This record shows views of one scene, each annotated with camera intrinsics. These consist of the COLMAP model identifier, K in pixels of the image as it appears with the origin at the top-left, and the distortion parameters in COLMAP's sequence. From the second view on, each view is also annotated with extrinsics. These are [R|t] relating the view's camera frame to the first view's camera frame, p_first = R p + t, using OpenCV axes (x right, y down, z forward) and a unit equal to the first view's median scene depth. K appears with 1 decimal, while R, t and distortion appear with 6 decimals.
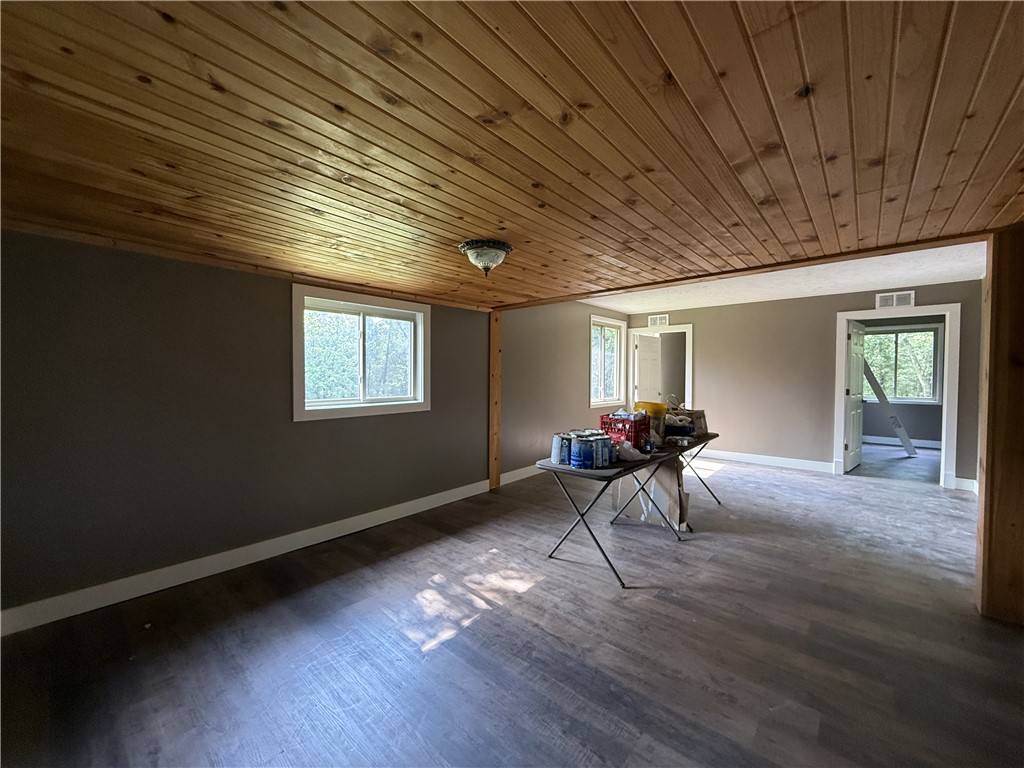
lens RADIAL K [[408.8, 0, 510.6], [0, 408.8, 382.9], [0, 0, 1]] dist [-0.000723, -0.000434]
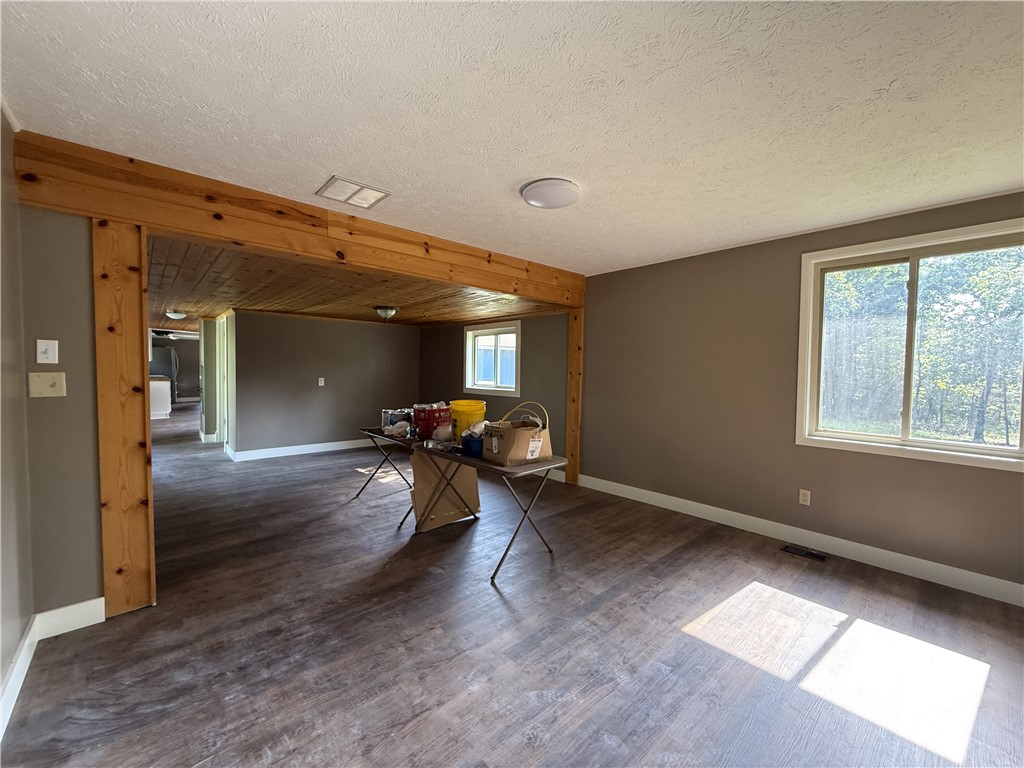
lens RADIAL K [[408.8, 0, 510.9], [0, 408.8, 383.4], [0, 0, 1]] dist [-0.000723, -0.000434]
pose [[-0.111054, 0.036082, -0.993159, 1.470367], [-0.036814, 0.998505, 0.040393, -0.041330], [0.993132, 0.041048, -0.109560, 1.424028]]
